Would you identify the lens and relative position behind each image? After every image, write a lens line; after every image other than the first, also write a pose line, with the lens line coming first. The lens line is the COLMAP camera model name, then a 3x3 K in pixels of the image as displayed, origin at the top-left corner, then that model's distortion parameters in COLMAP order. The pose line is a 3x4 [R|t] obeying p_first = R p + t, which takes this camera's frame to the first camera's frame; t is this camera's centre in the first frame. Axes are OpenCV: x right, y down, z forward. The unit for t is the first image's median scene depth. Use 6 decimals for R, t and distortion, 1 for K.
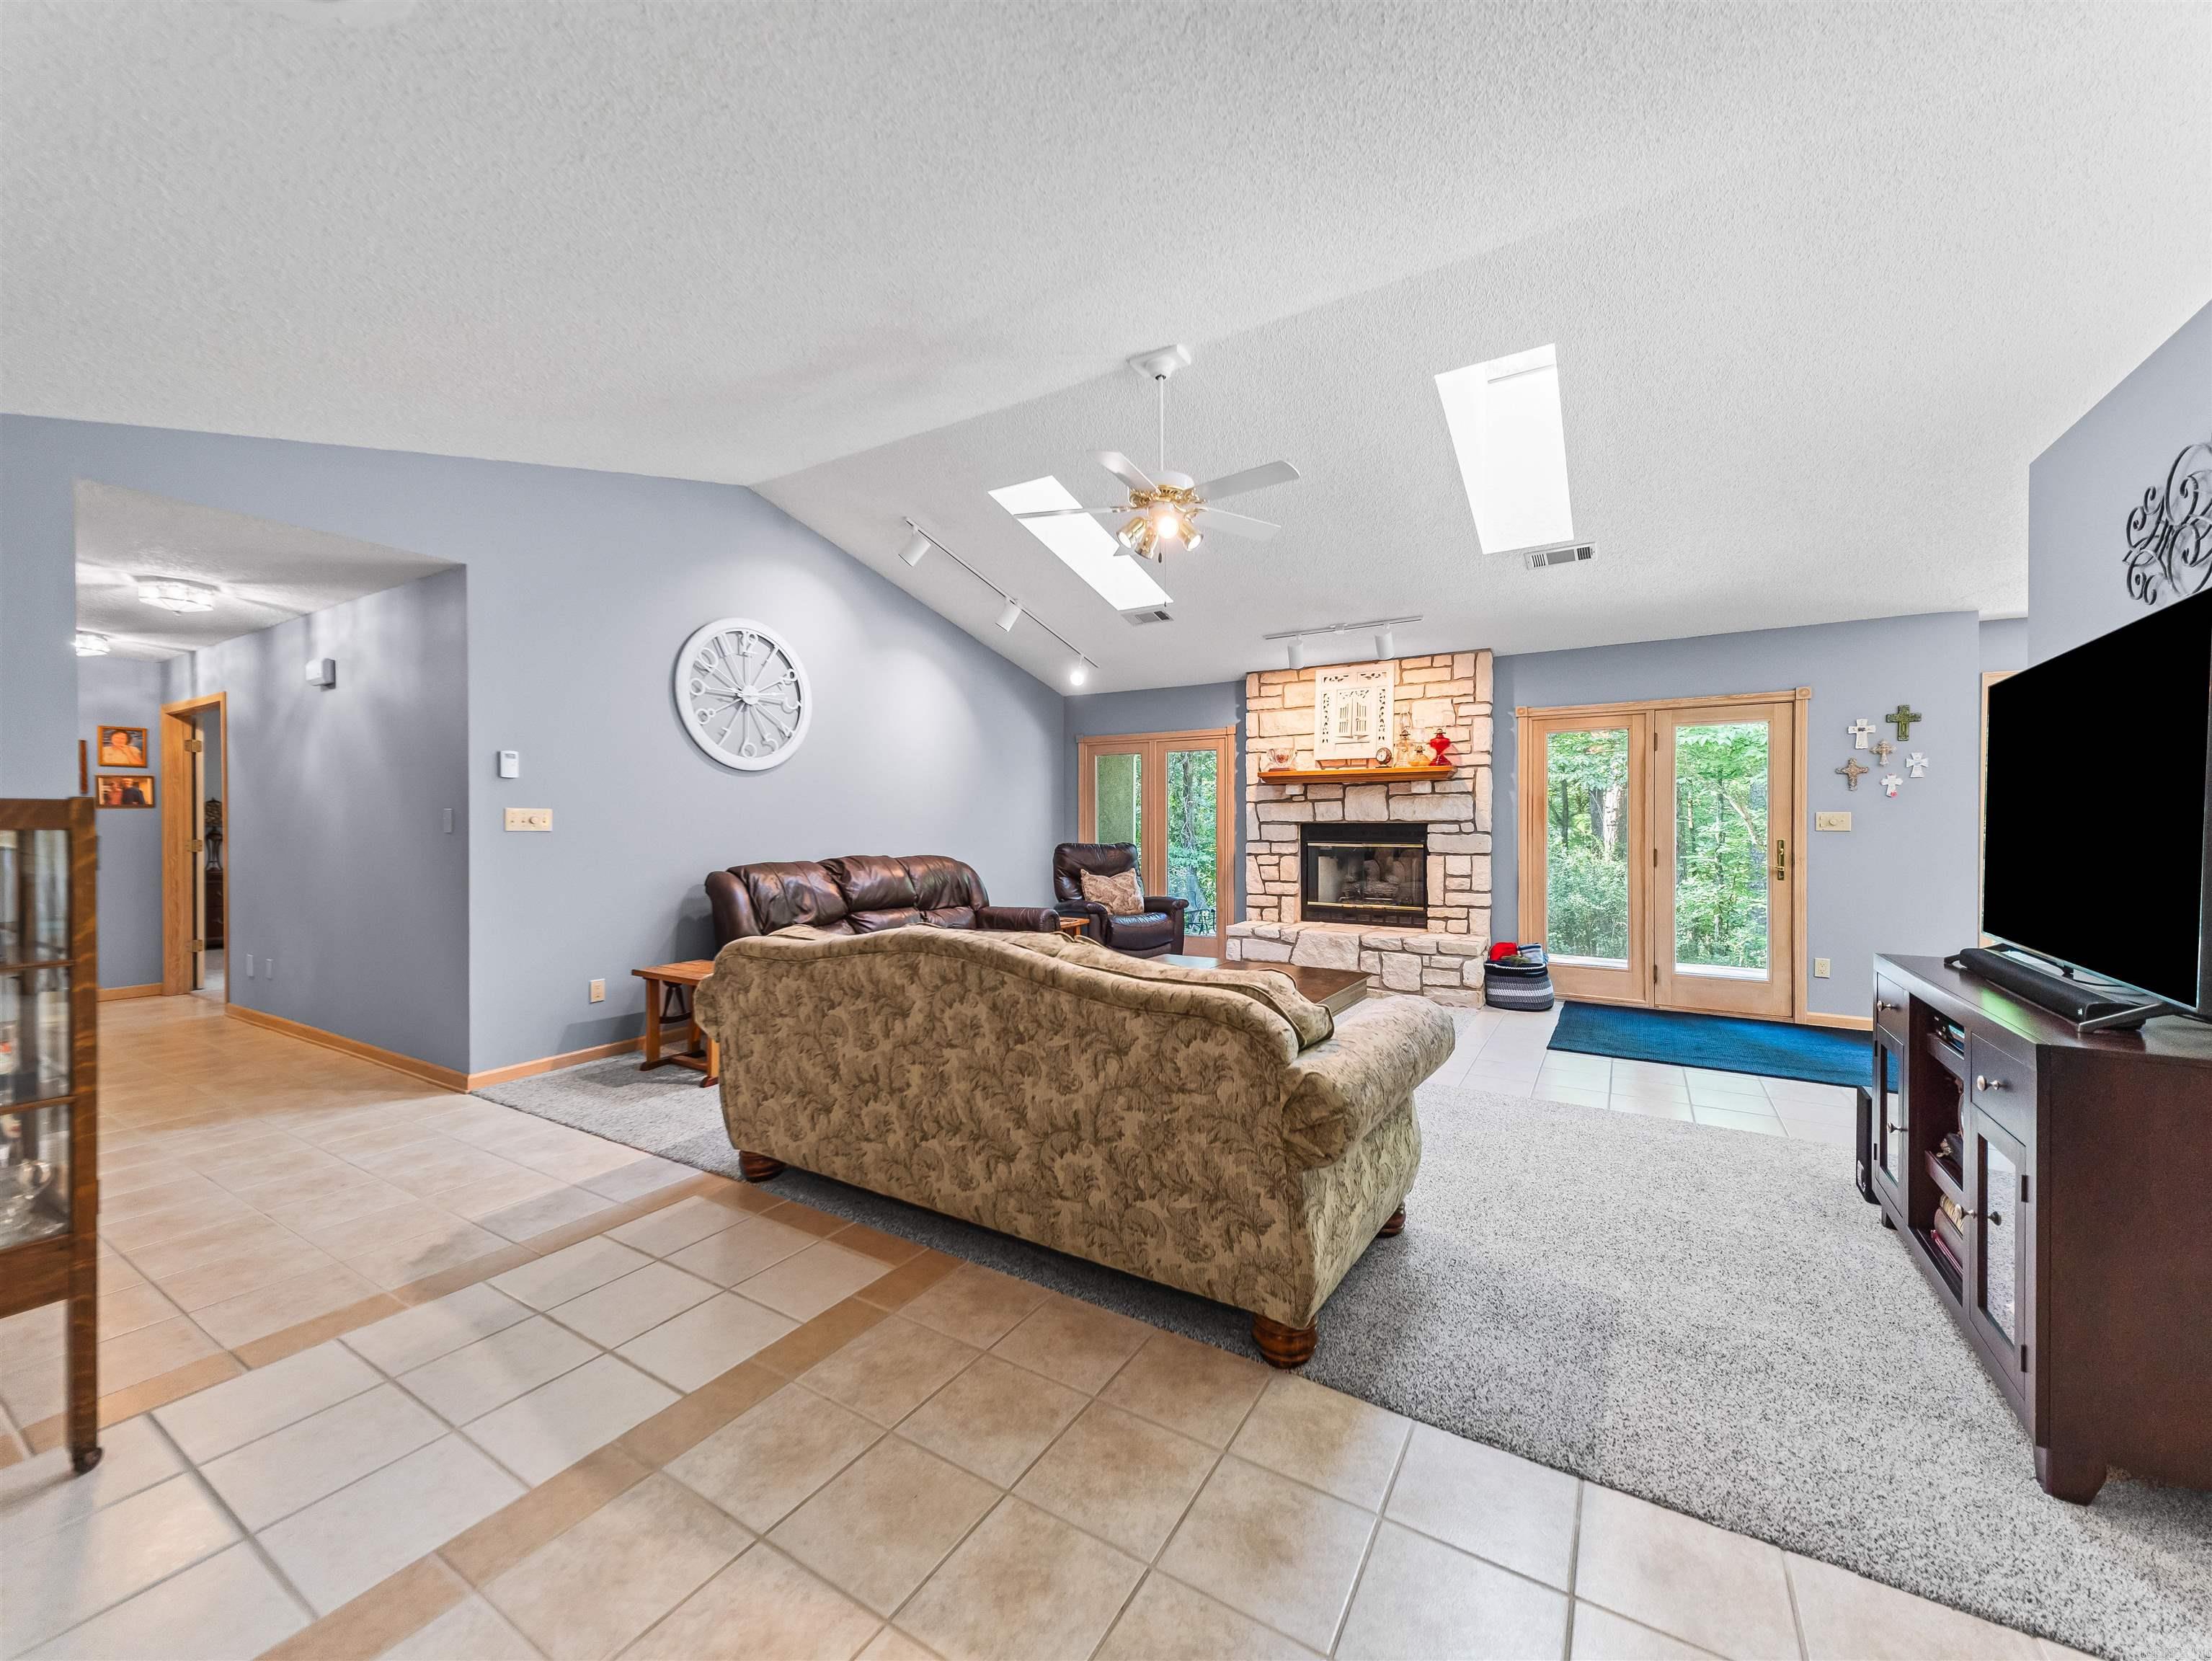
lens RADIAL K [[861.2, 0, 1111.8], [0, 861.2, 829.8], [0, 0, 1]] dist [0.031433, -0.010319]
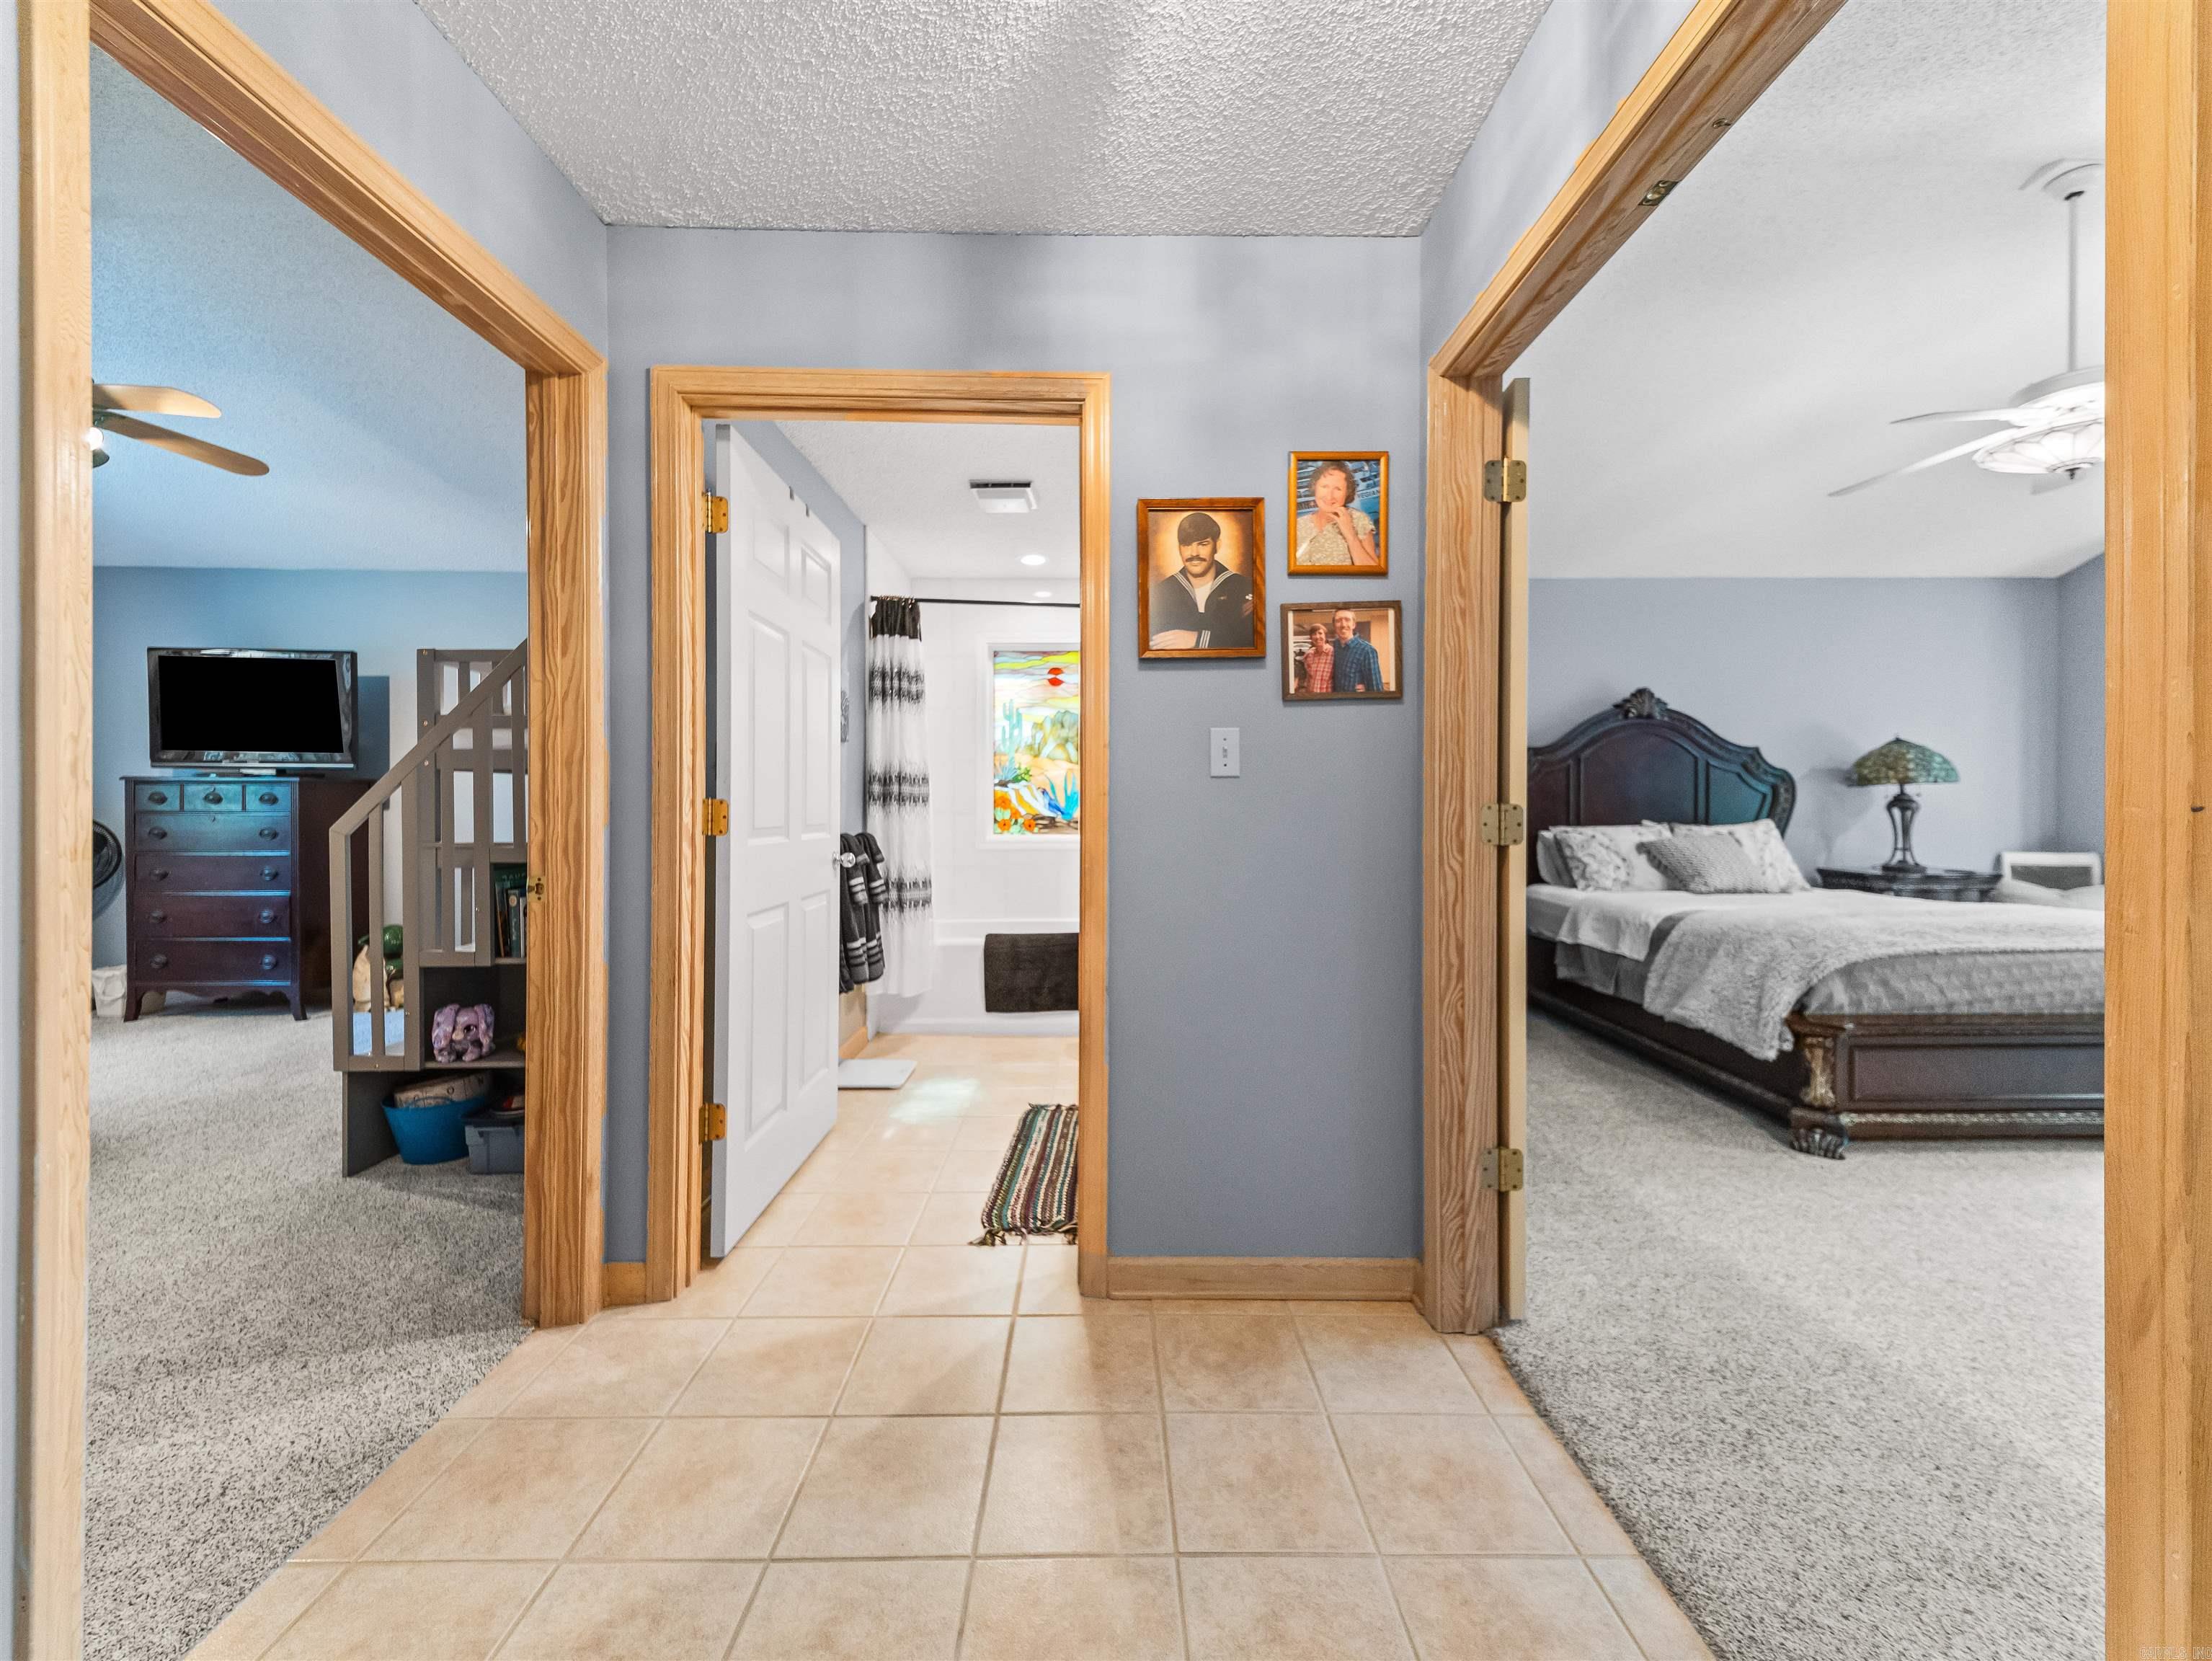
lens RADIAL K [[861.2, 0, 1114.6], [0, 861.2, 803.8], [0, 0, 1]] dist [0.031433, -0.010319]
pose [[0.544019, 0.003947, -0.839063, -0.919792], [-0.007804, 0.999969, -0.000356, 0.013524], [0.839036, 0.006742, 0.544034, 0.776144]]
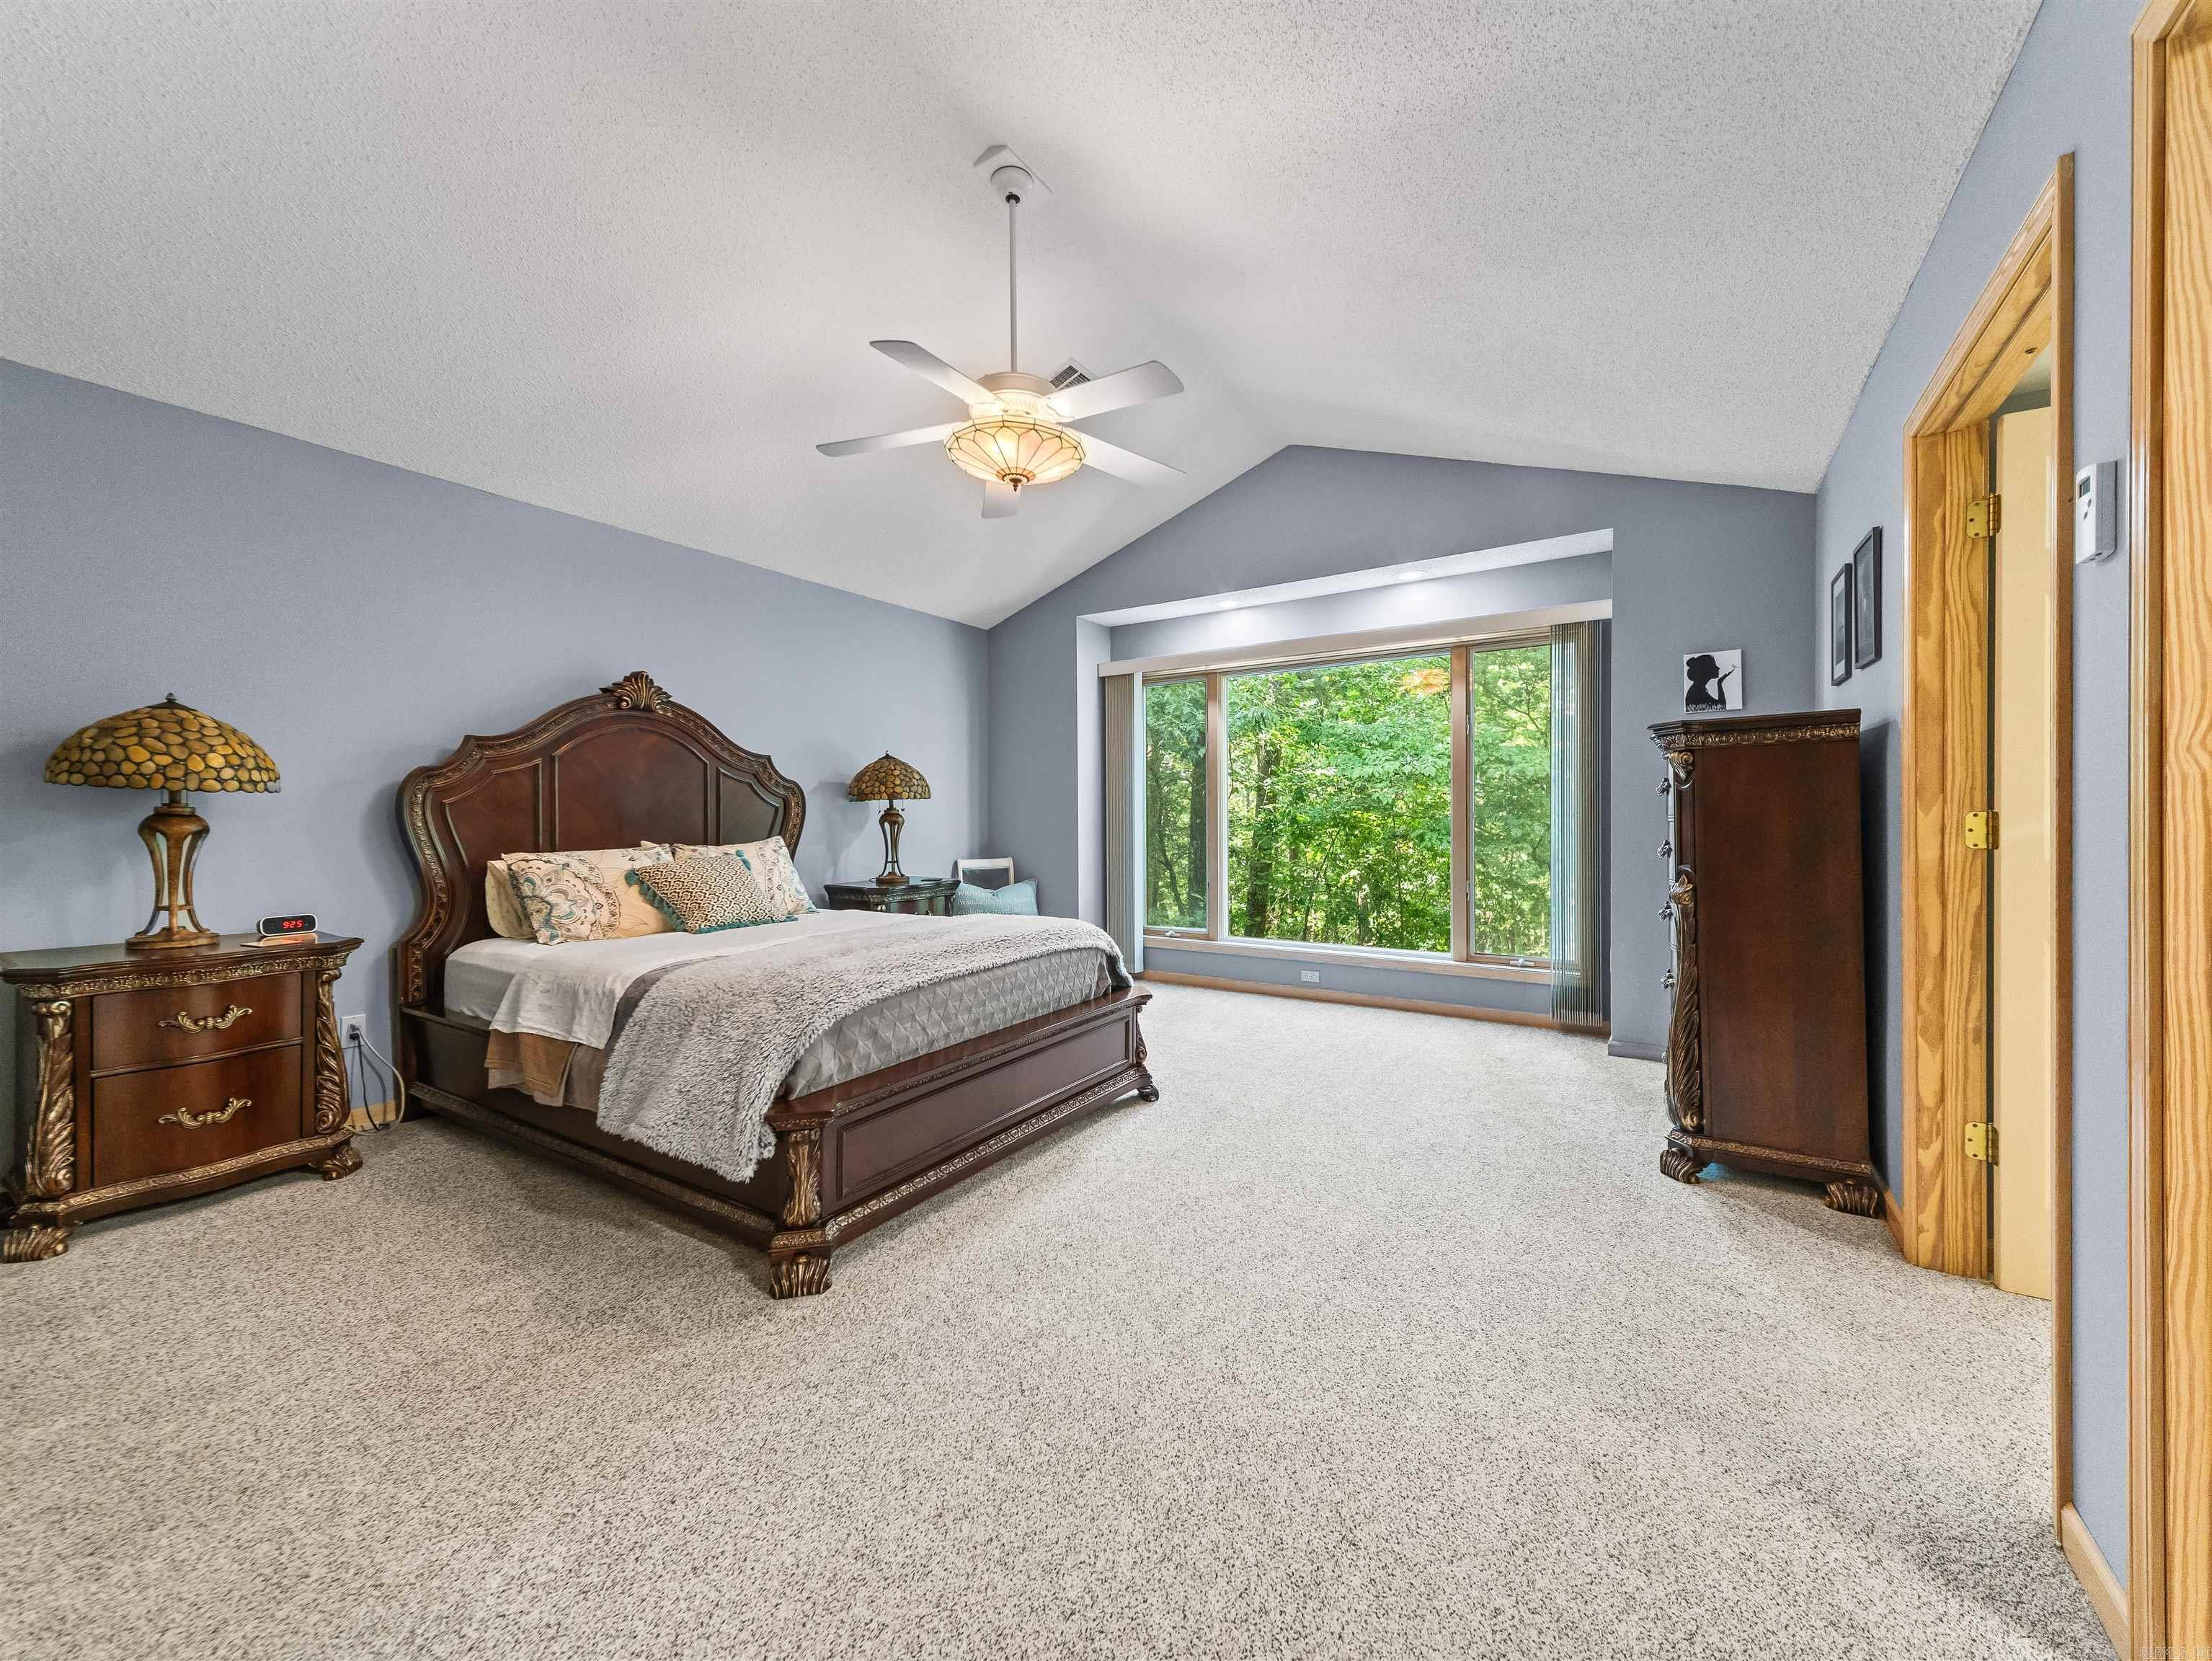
lens RADIAL K [[861.2, 0, 1114.4], [0, 861.2, 819.8], [0, 0, 1]] dist [0.031433, -0.010319]
pose [[0.999916, -0.002665, -0.012650, -0.945037], [0.002591, 0.999980, -0.005809, 0.013820], [0.012665, 0.005776, 0.999903, 0.872456]]
